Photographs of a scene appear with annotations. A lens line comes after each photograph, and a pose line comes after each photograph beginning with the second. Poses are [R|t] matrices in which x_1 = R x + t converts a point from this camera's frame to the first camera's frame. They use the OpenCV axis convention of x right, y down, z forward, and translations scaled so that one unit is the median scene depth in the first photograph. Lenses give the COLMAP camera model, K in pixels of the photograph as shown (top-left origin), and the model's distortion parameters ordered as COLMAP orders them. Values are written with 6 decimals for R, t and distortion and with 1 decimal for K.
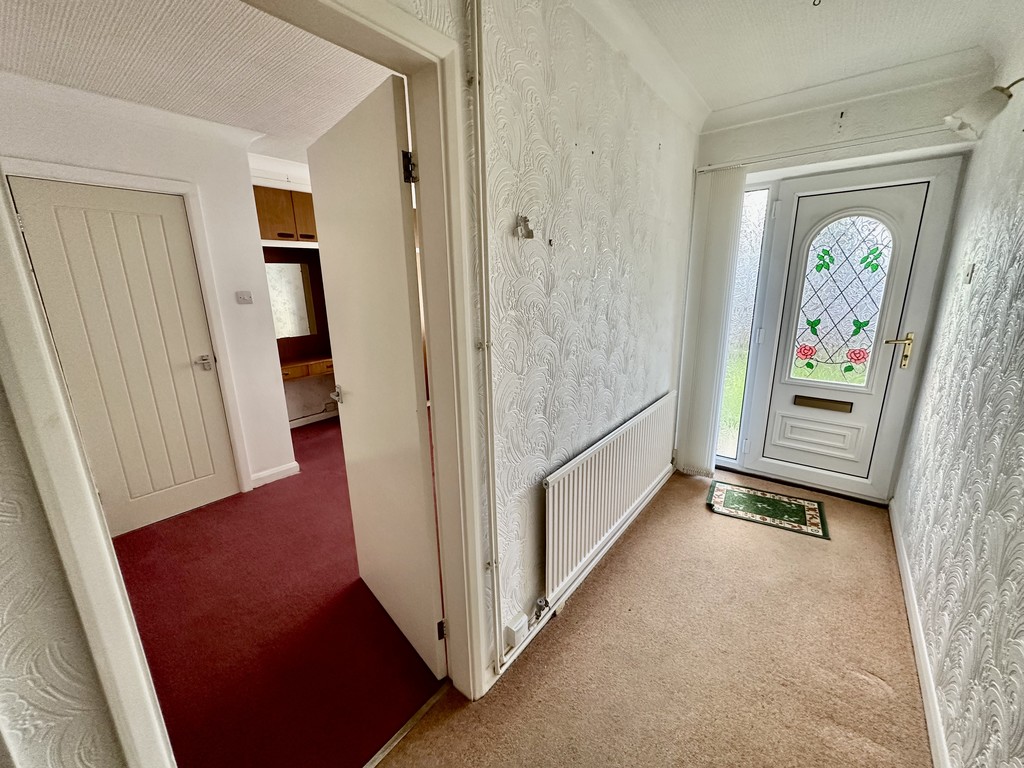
lens RADIAL K [[408.3, 0, 510.1], [0, 408.3, 382.1], [0, 0, 1]] dist [-0.000342, -0.000071]
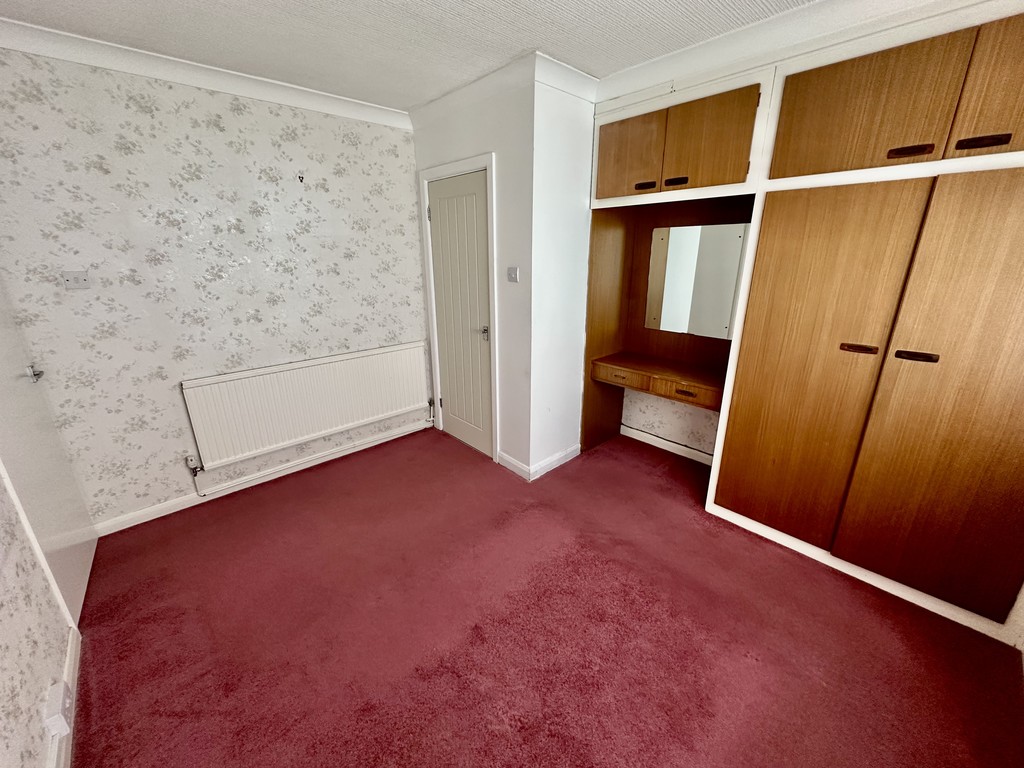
lens RADIAL K [[408.3, 0, 513.9], [0, 408.3, 381.6], [0, 0, 1]] dist [-0.000342, -0.000071]
pose [[-0.156509, 0.330017, -0.930910, 0.253888], [-0.223306, 0.906296, 0.358835, -0.304657], [0.962101, 0.264039, -0.068148, 1.081556]]
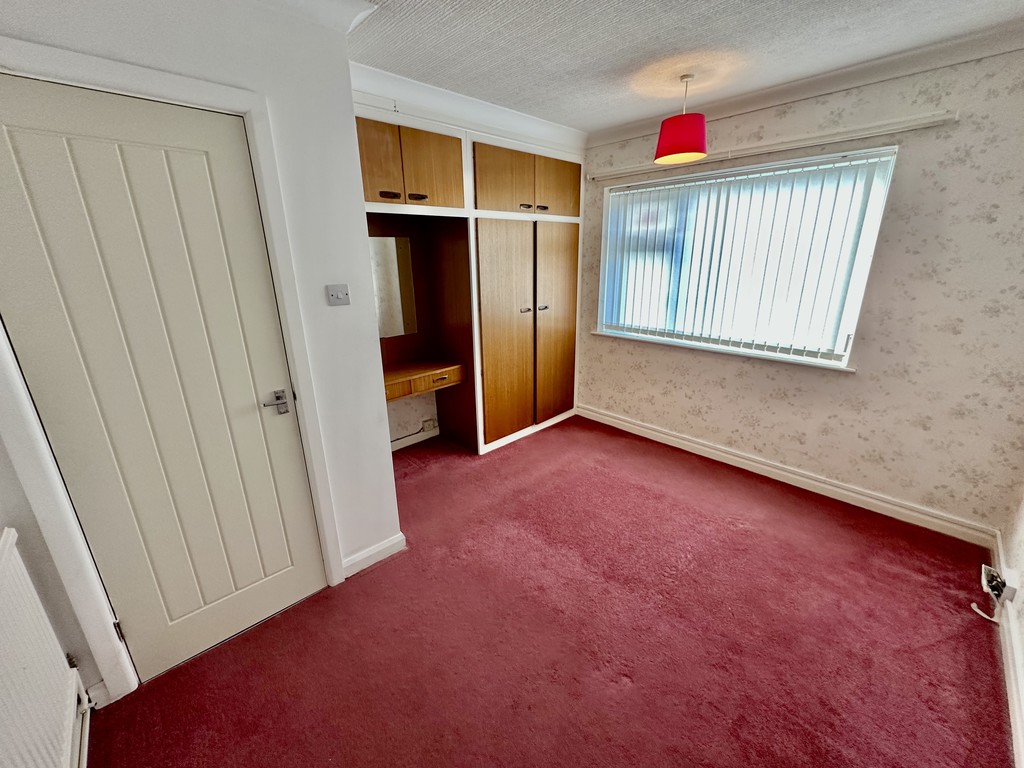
lens RADIAL K [[408.3, 0, 510.2], [0, 408.3, 383.9], [0, 0, 1]] dist [-0.000342, -0.000071]
pose [[0.990209, 0.050565, -0.130112, -0.293002], [-0.041496, 0.996578, 0.071492, -0.123029], [0.133282, -0.065393, 0.988918, 0.397043]]
